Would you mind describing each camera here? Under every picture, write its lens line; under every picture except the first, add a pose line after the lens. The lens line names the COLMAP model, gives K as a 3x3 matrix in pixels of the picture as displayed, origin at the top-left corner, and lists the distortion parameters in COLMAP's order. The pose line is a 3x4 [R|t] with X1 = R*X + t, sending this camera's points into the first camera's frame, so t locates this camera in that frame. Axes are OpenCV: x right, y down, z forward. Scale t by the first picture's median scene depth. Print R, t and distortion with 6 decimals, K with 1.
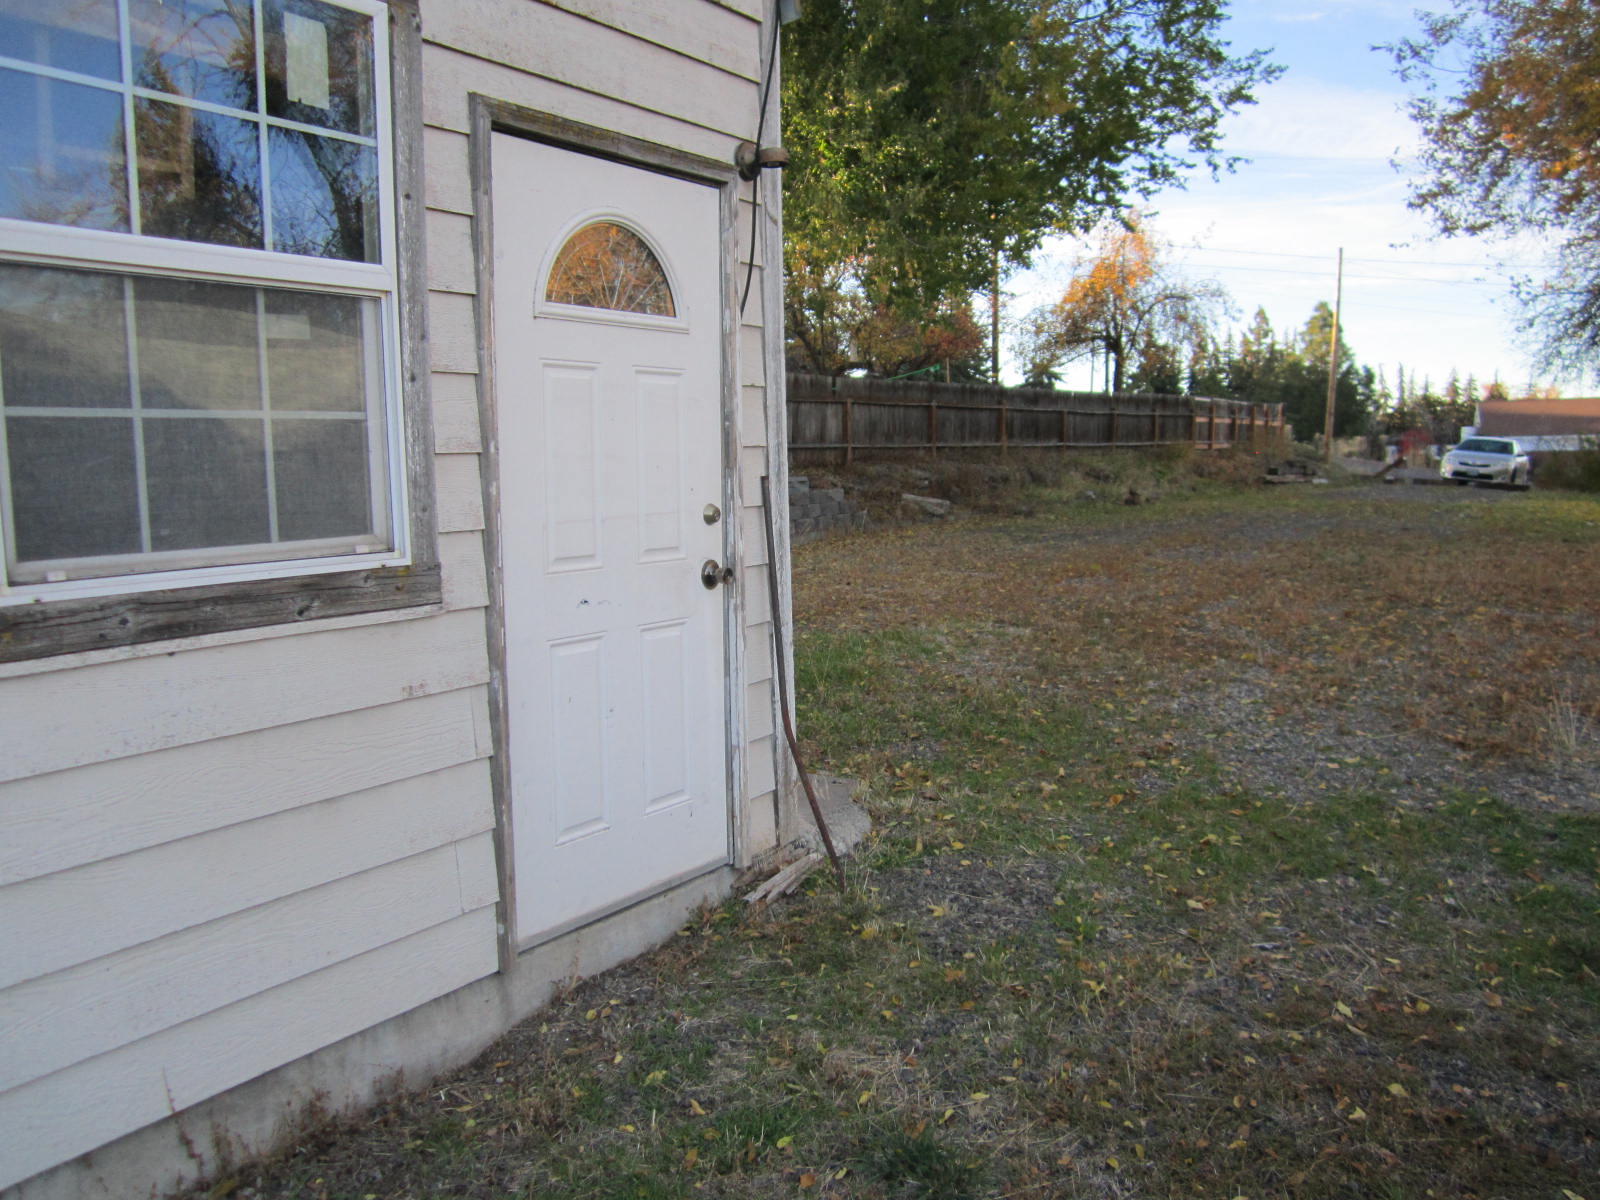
lens RADIAL K [[1327.7, 0, 806.1], [0, 1327.7, 601.9], [0, 0, 1]] dist [-0.041965, -0.002813]
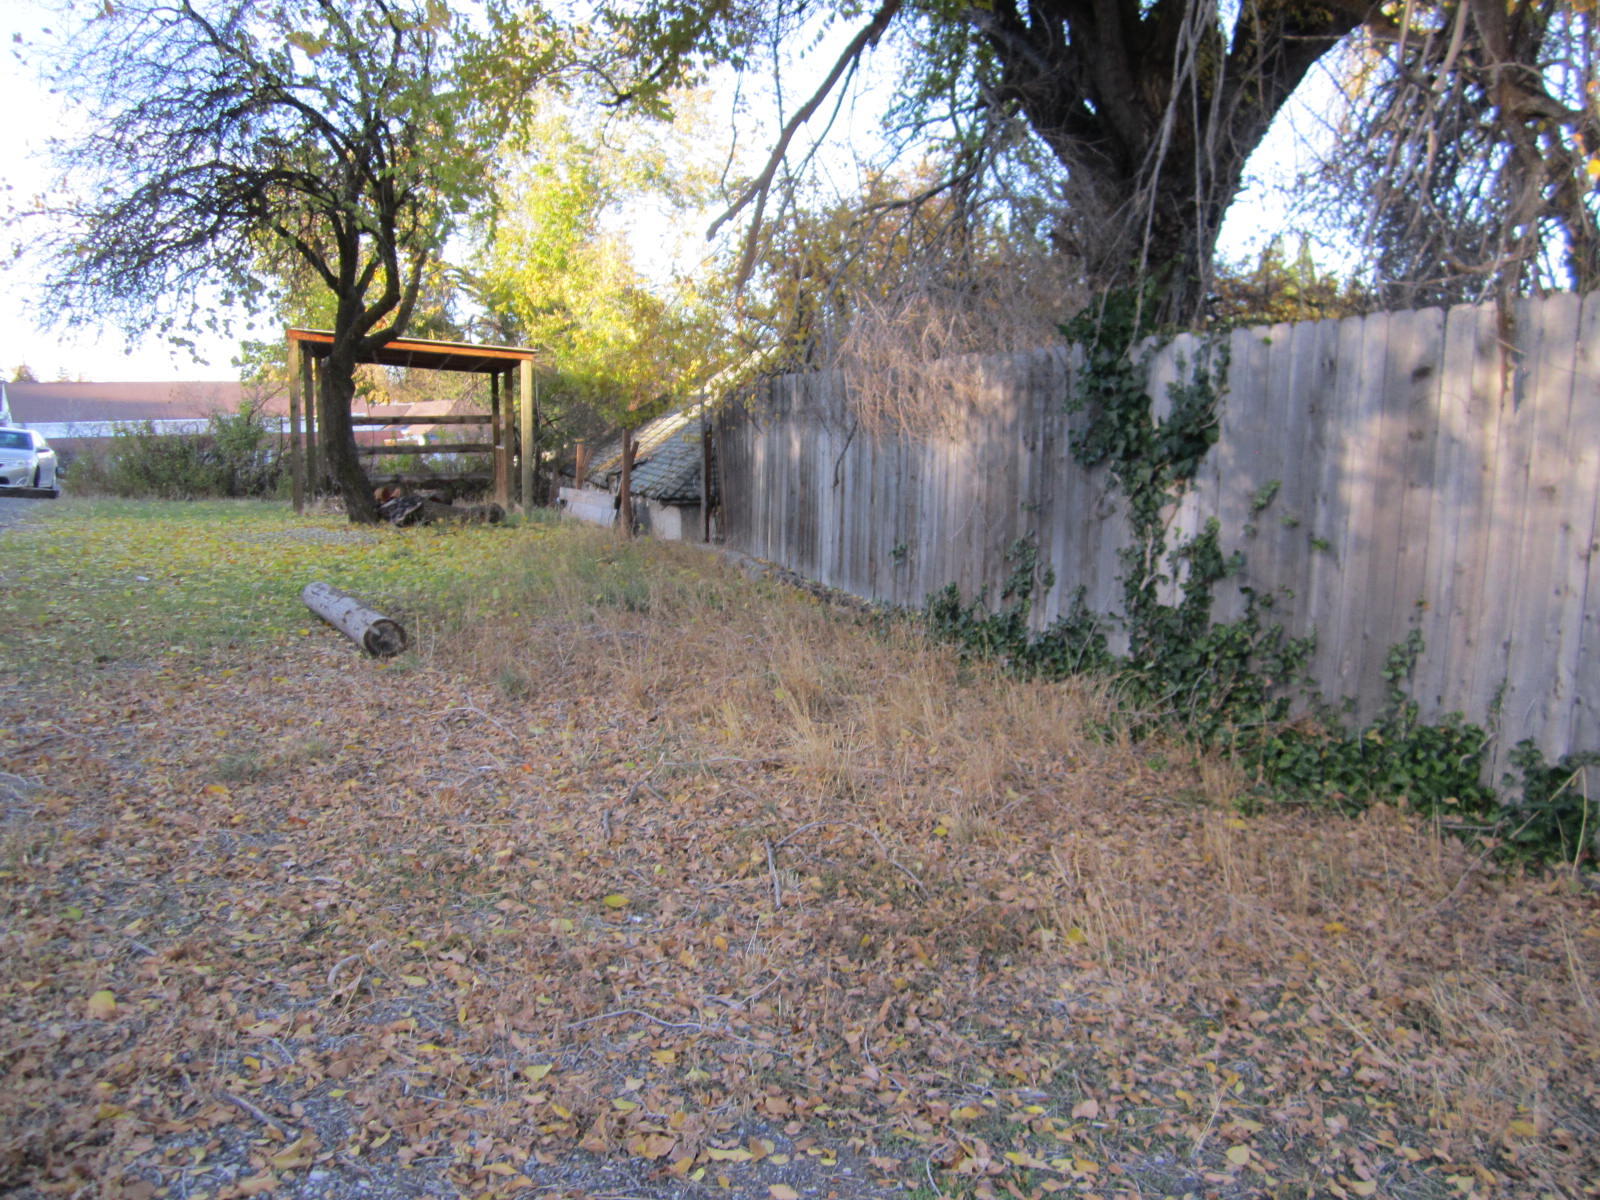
lens RADIAL K [[1327.7, 0, 800.7], [0, 1327.7, 598.7], [0, 0, 1]] dist [-0.041965, -0.002813]
pose [[0.532839, -0.111161, 0.838884, 0.235817], [0.102865, 0.992491, 0.066178, -0.056287], [-0.839941, 0.051029, 0.540273, 0.393533]]
